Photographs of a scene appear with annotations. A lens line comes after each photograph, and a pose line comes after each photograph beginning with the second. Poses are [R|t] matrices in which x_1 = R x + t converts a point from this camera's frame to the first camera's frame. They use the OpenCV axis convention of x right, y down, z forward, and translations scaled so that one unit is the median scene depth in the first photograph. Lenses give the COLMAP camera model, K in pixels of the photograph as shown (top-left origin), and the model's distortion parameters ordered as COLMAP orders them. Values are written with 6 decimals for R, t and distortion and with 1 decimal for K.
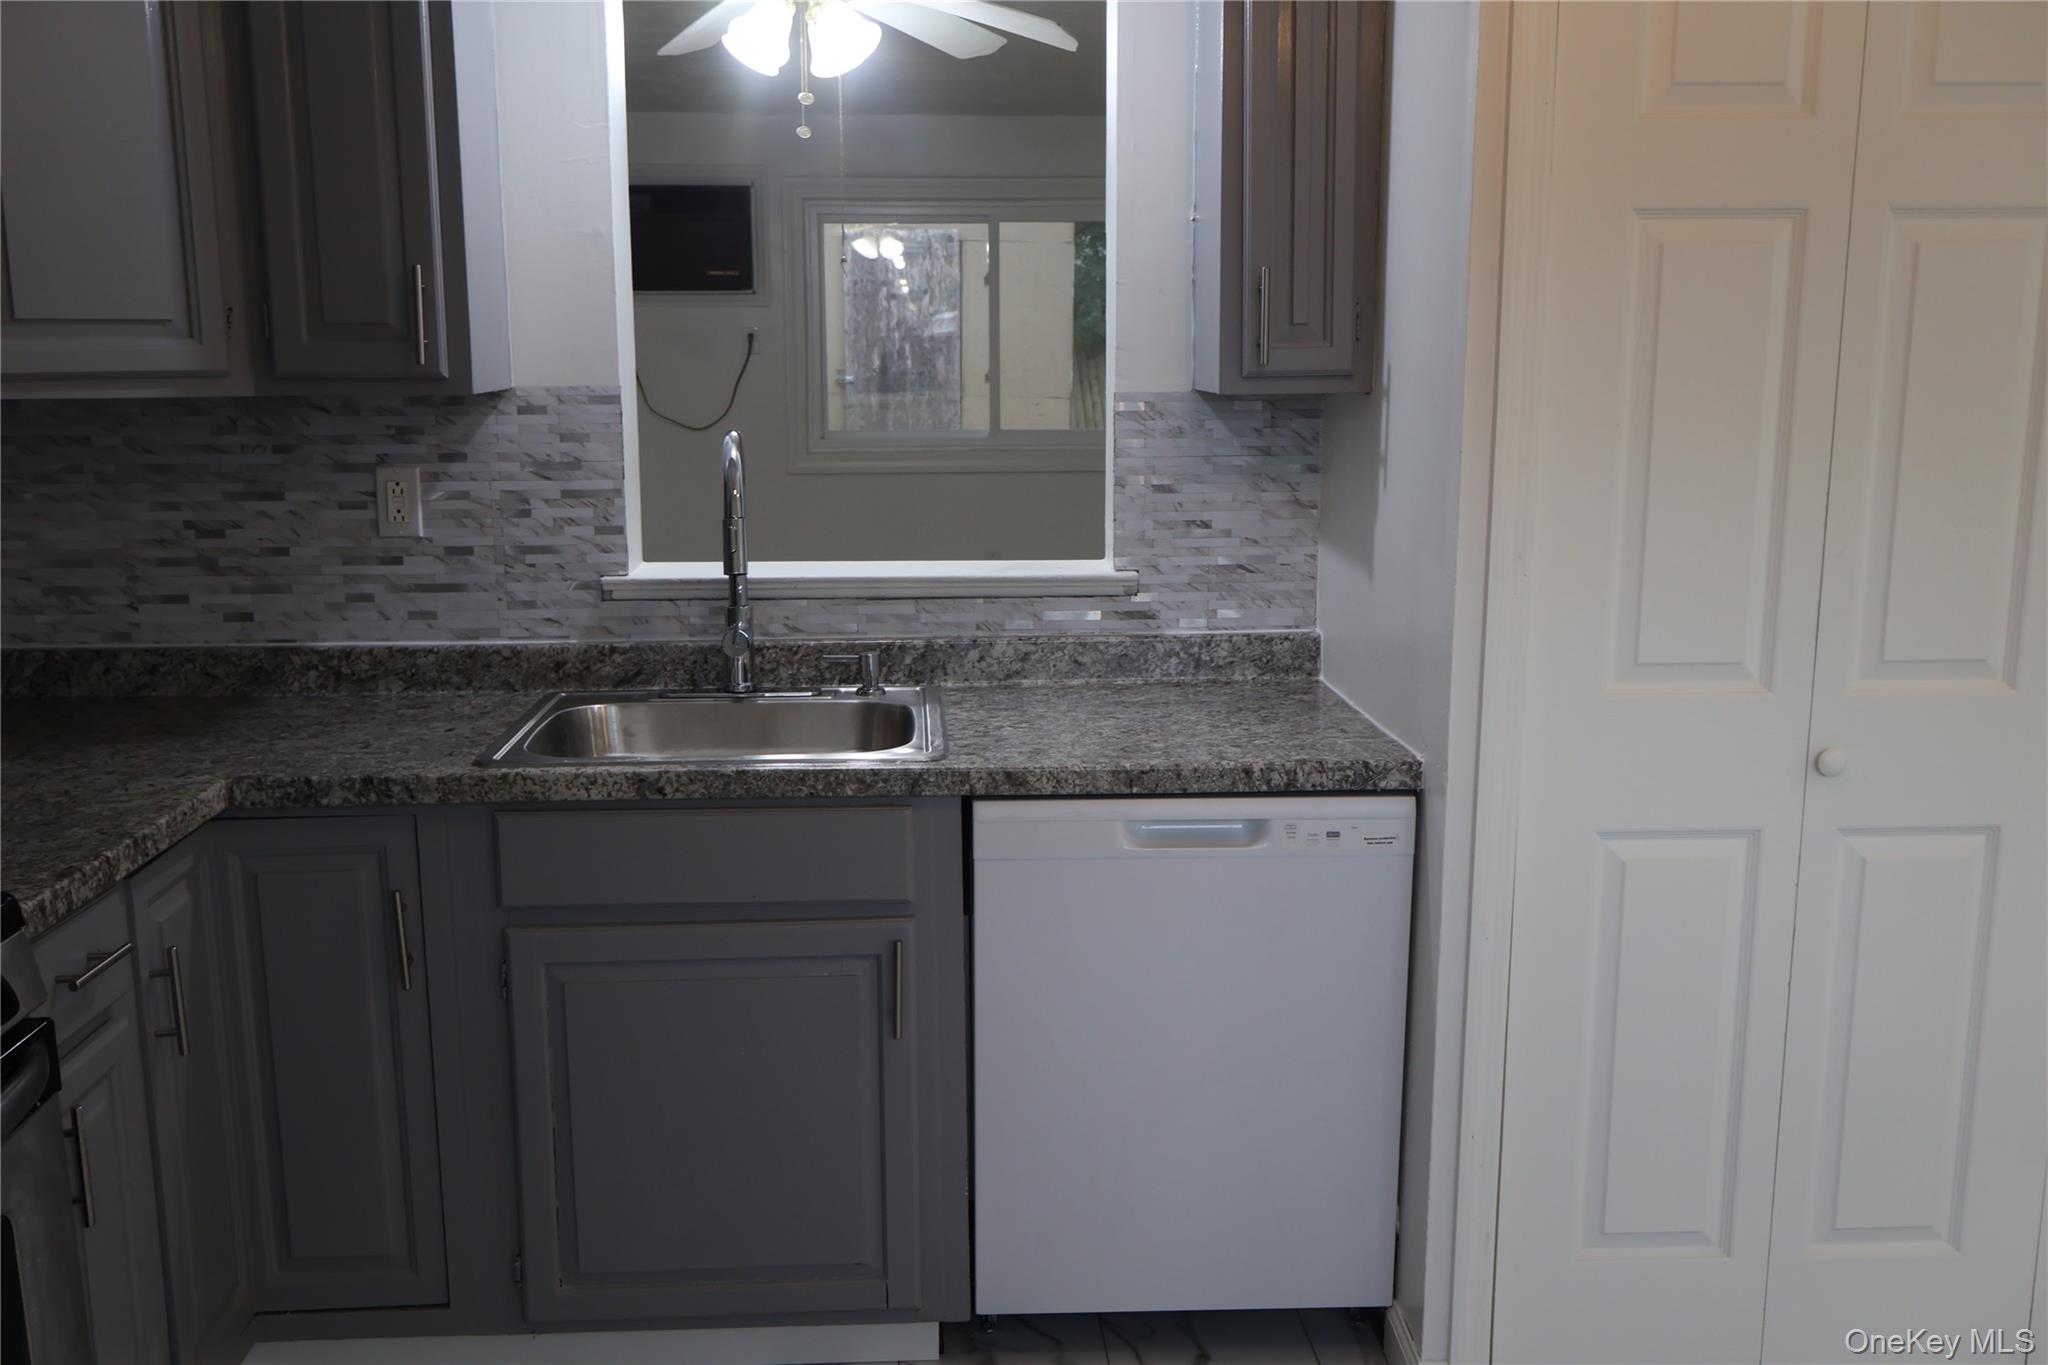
lens RADIAL K [[1871.7, 0, 1024.0], [0, 1871.7, 682.5], [0, 0, 1]] dist [0.022743, -0.009669]
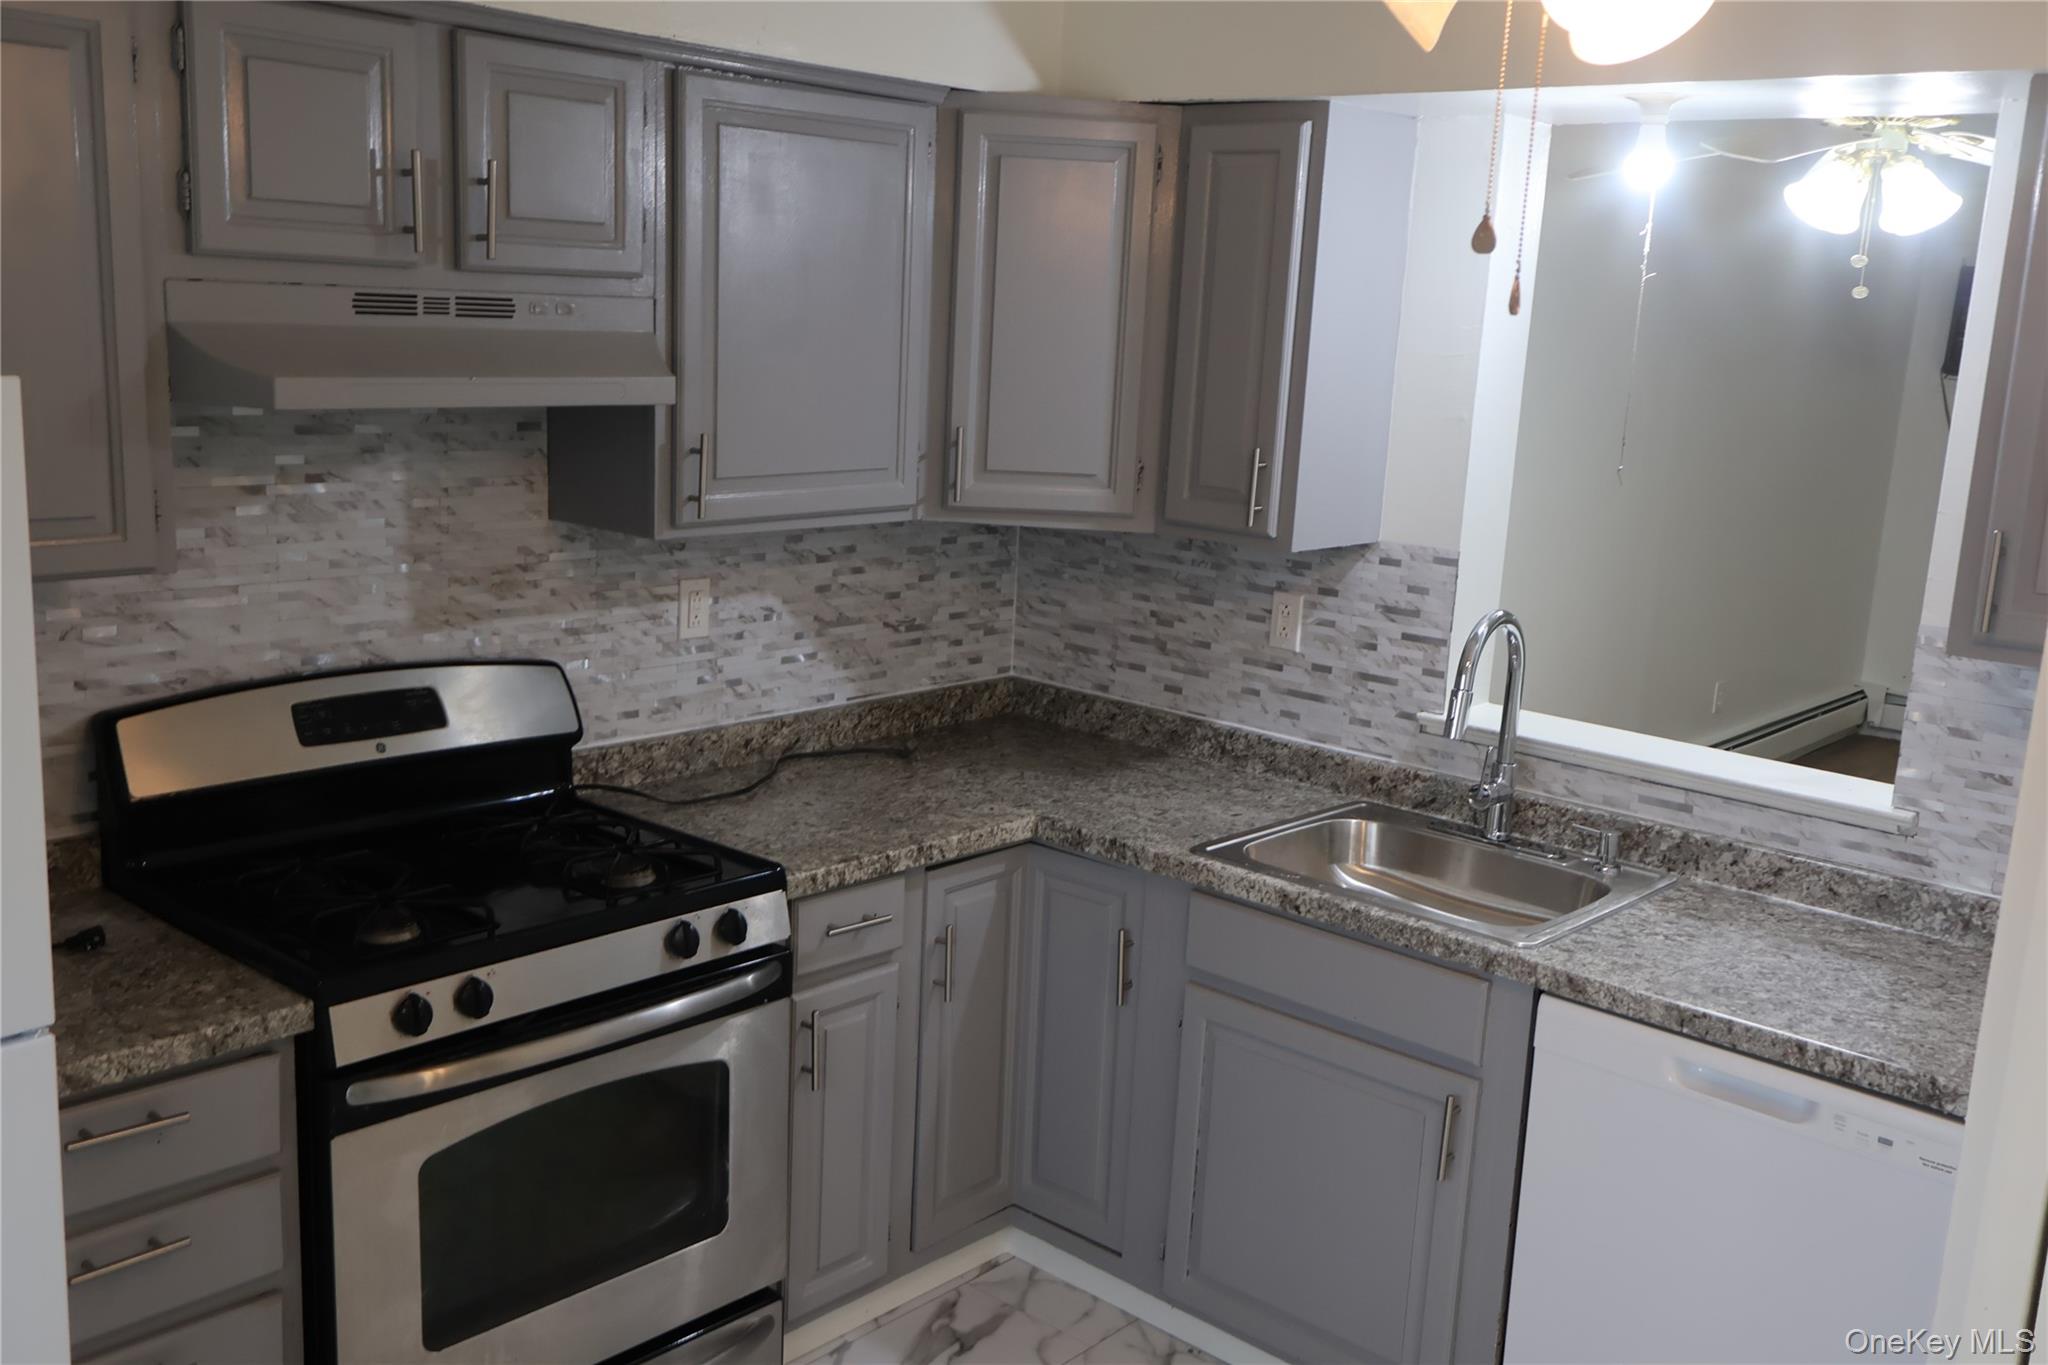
lens RADIAL K [[1871.7, 0, 1024.0], [0, 1871.7, 682.5], [0, 0, 1]] dist [0.022743, -0.009669]
pose [[0.705885, 0.179717, -0.685148, 0.389843], [-0.182705, 0.980742, 0.069017, -0.109870], [0.684357, 0.076462, 0.725127, -0.000284]]
